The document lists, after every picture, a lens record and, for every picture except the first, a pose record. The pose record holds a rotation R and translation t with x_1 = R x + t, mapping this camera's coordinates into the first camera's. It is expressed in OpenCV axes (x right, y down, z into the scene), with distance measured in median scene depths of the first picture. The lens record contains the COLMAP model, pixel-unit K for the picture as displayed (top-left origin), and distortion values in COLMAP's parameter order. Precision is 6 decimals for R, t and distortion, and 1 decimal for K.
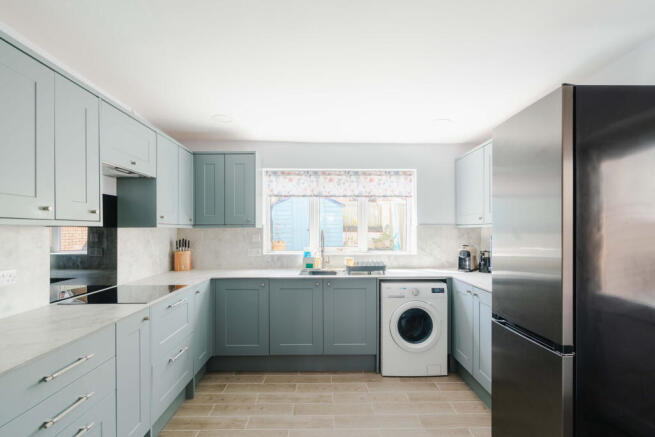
lens RADIAL K [[295.8, 0, 321.8], [0, 295.8, 232.4], [0, 0, 1]] dist [0.002101, 0.000018]
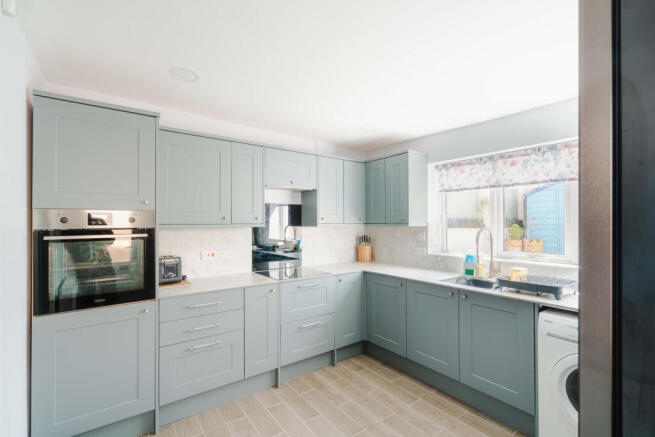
lens RADIAL K [[295.8, 0, 326.6], [0, 295.8, 219.0], [0, 0, 1]] dist [0.002101, 0.000018]
pose [[0.587918, -0.007790, -0.808883, 0.430638], [-0.005697, 0.999889, -0.013770, -0.025878], [0.808900, 0.012704, 0.587808, 0.196075]]
